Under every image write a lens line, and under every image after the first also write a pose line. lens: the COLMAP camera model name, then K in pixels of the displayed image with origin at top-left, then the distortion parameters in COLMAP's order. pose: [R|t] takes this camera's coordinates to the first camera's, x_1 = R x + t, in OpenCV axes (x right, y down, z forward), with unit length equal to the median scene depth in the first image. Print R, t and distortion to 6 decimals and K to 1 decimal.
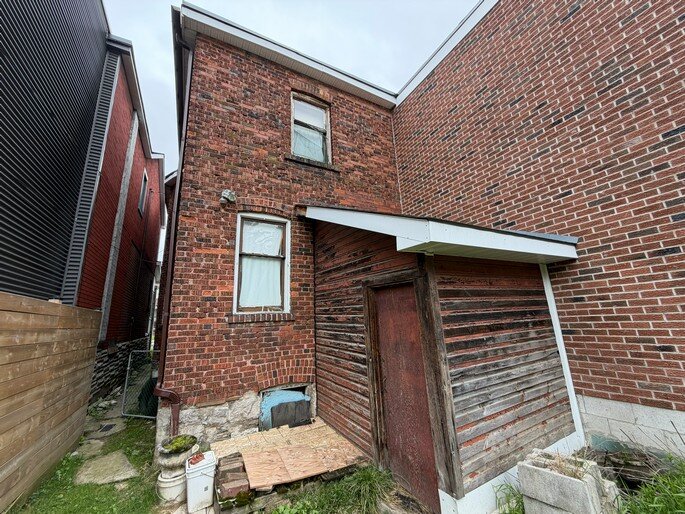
lens RADIAL K [[272.6, 0, 342.4], [0, 272.6, 254.6], [0, 0, 1]] dist [-0.001683, -0.000123]
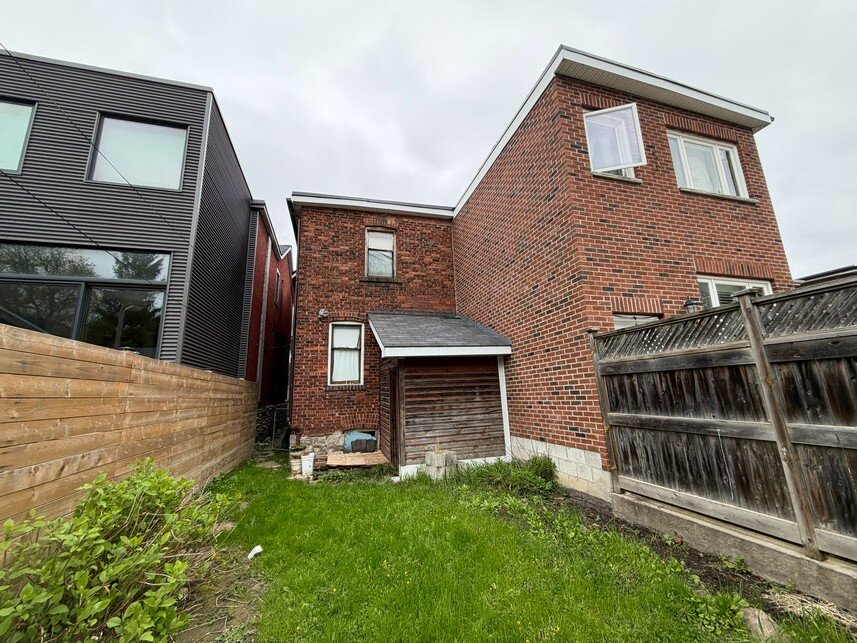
lens RADIAL K [[341.0, 0, 429.1], [0, 341.0, 319.5], [0, 0, 1]] dist [-0.001683, -0.000123]
pose [[0.974641, -0.034762, -0.221057, 0.637407], [0.041645, 0.998780, 0.026552, -0.202866], [0.219864, -0.035084, 0.974899, -0.835016]]
